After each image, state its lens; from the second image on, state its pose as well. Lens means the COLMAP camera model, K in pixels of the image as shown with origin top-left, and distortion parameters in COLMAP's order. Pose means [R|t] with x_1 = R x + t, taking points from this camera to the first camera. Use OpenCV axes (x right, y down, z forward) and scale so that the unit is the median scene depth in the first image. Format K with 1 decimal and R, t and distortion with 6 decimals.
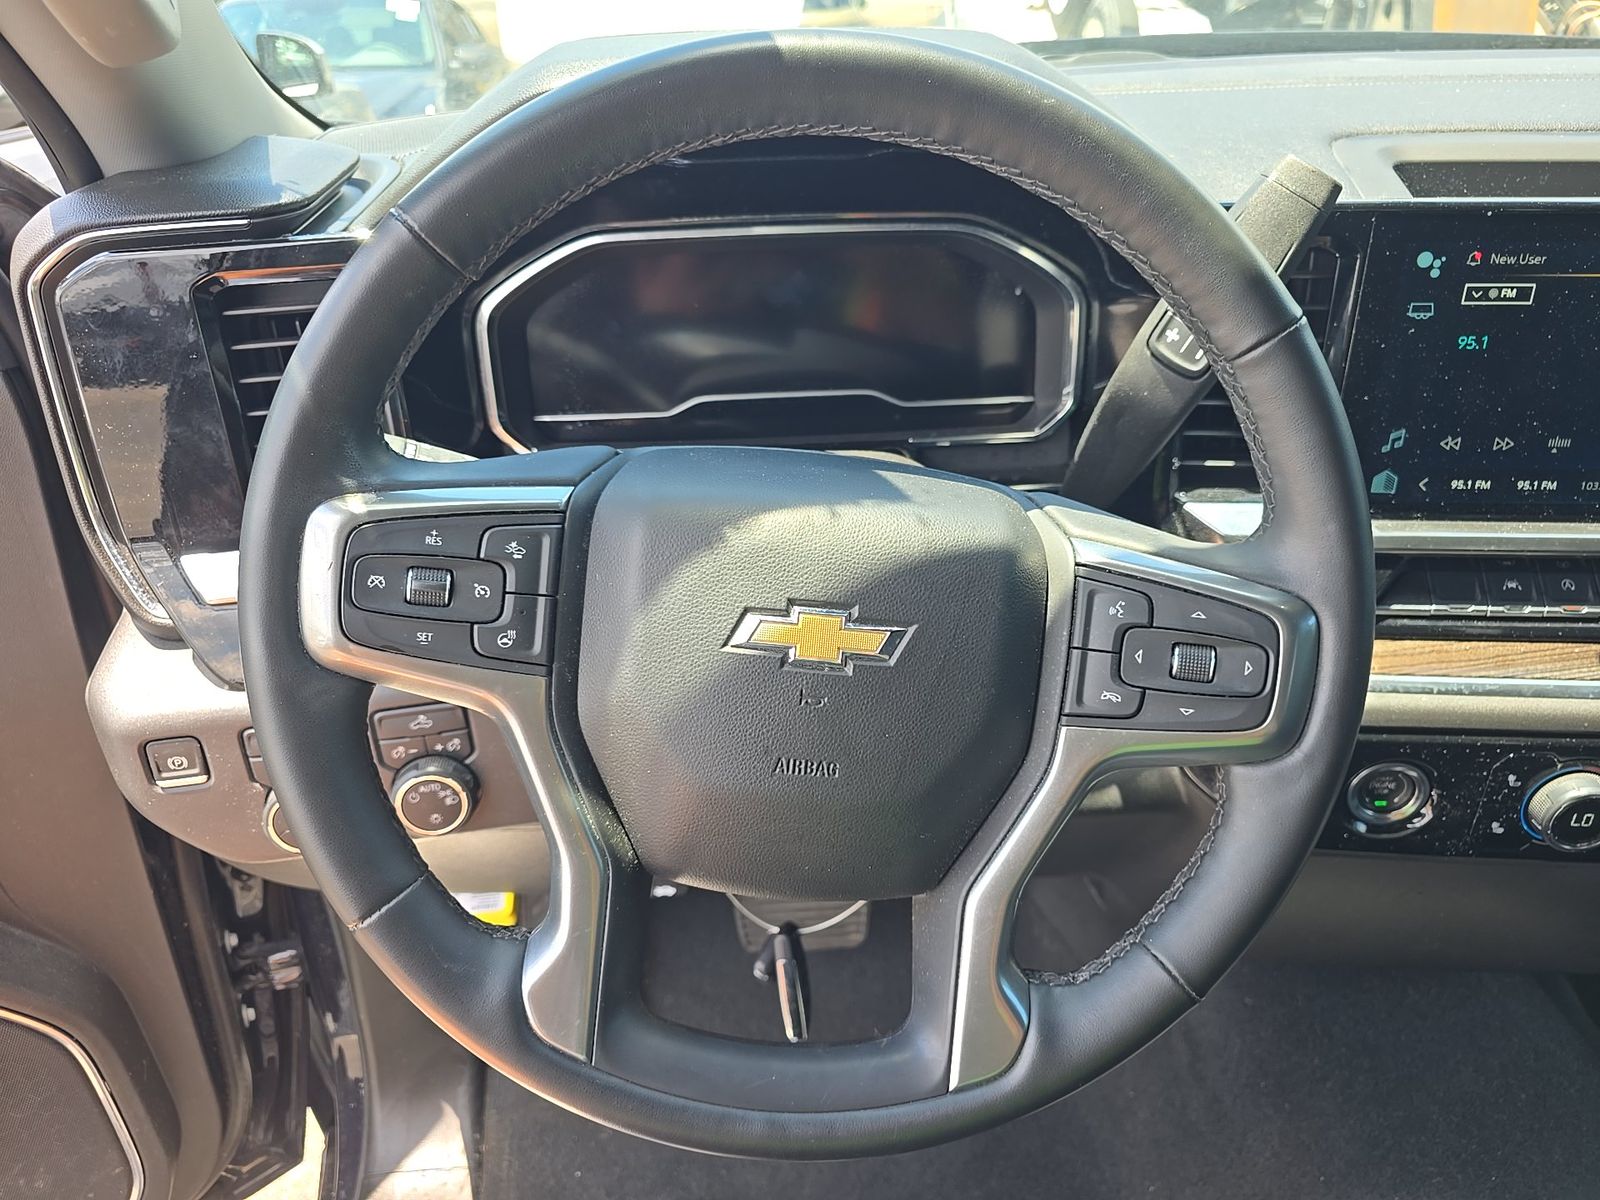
lens RADIAL K [[1106.3, 0, 800.0], [0, 1106.3, 600.0], [0, 0, 1]] dist [0.023469, -0.034183]
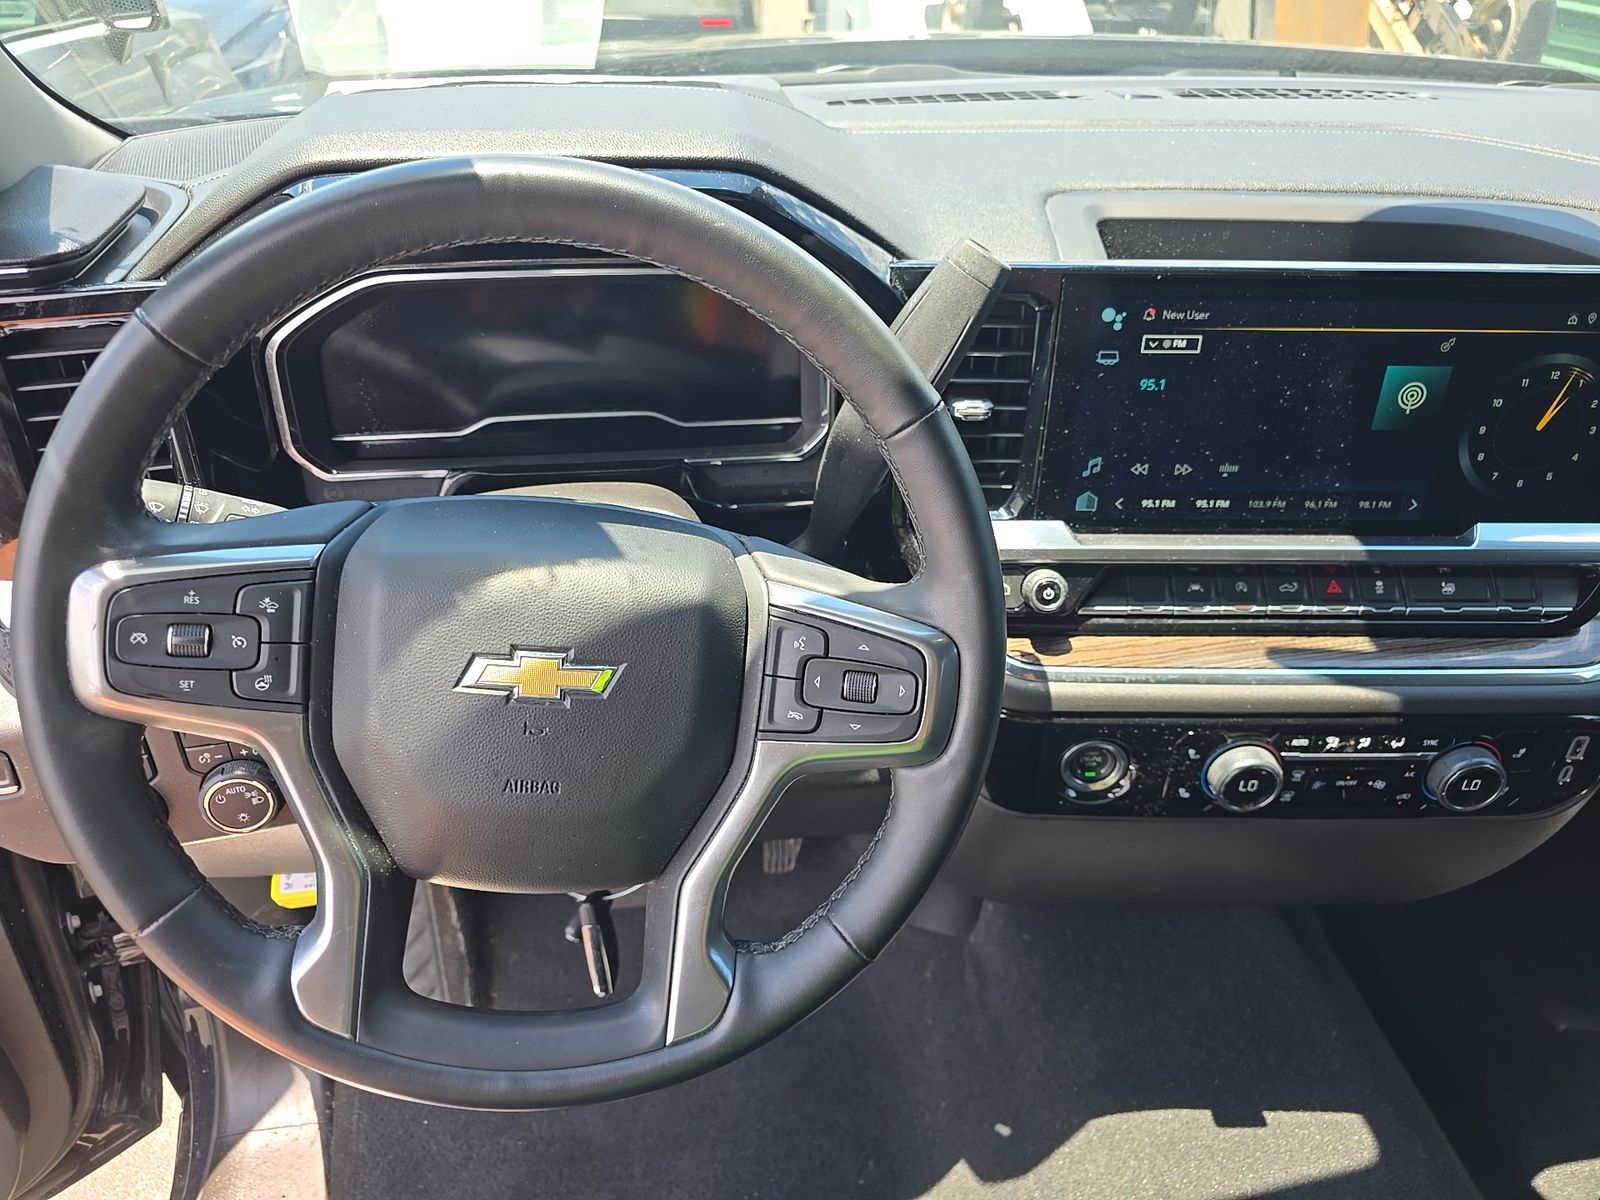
lens RADIAL K [[1100.4, 0, 800.0], [0, 1100.4, 600.0], [0, 0, 1]] dist [0.035228, -0.041387]
pose [[0.995494, -0.016689, 0.093340, 0.127787], [0.011644, 0.998455, 0.054335, -0.074735], [-0.094103, -0.053003, 0.994151, -0.129741]]
